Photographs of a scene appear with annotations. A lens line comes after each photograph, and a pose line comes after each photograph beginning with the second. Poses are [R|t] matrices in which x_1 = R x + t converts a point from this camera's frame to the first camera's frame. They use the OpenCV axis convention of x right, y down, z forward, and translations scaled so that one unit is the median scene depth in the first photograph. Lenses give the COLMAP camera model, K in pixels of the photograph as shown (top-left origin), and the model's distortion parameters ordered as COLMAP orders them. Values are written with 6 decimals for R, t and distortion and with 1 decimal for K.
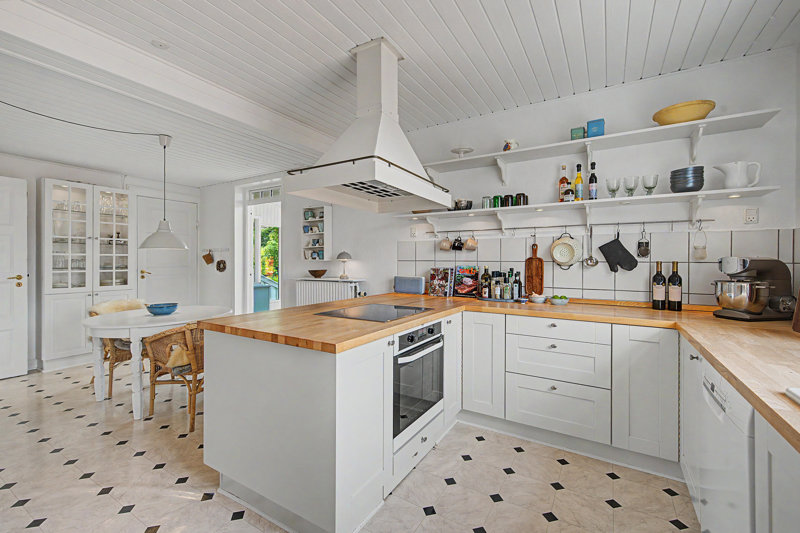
lens RADIAL K [[346.7, 0, 398.4], [0, 346.7, 262.6], [0, 0, 1]] dist [-0.003007, -0.000103]
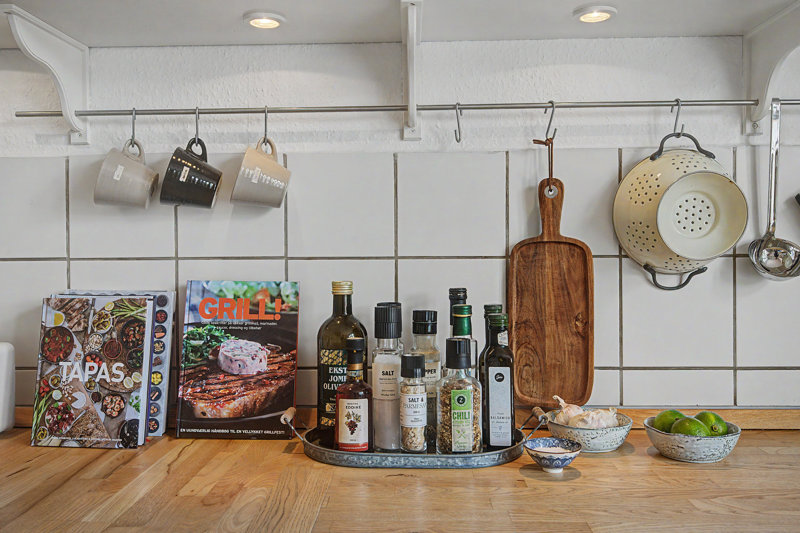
lens RADIAL K [[689.7, 0, 410.3], [0, 689.7, 250.0], [0, 0, 1]] dist [-0.002096, -0.000803]
pose [[0.863191, -0.008771, 0.504801, 0.079995], [0.014573, 0.999865, -0.007545, -0.004664], [-0.504667, 0.013869, 0.863203, 0.598337]]
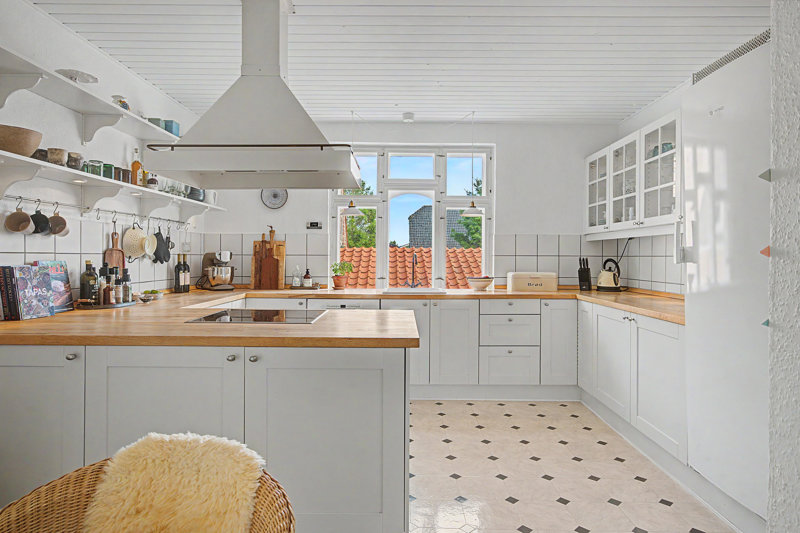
lens RADIAL K [[479.2, 0, 398.1], [0, 479.2, 253.5], [0, 0, 1]] dist [-0.003551, 0.000615]
pose [[-0.519615, 0.003646, 0.854393, -0.824985], [0.008274, 0.999965, 0.000764, 0.000661], [-0.854361, 0.007466, -0.519627, 0.922782]]
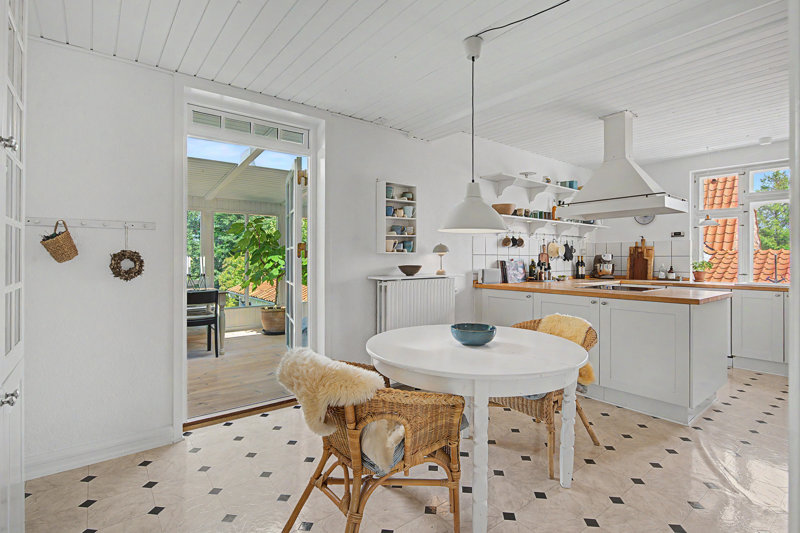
lens RADIAL K [[398.6, 0, 404.8], [0, 398.6, 260.6], [0, 0, 1]] dist [0.004902, 0.000803]
pose [[0.318422, -0.001222, 0.947948, -1.401787], [0.011568, 0.999930, -0.002597, 0.015180], [-0.947878, 0.011793, 0.318414, 0.929512]]
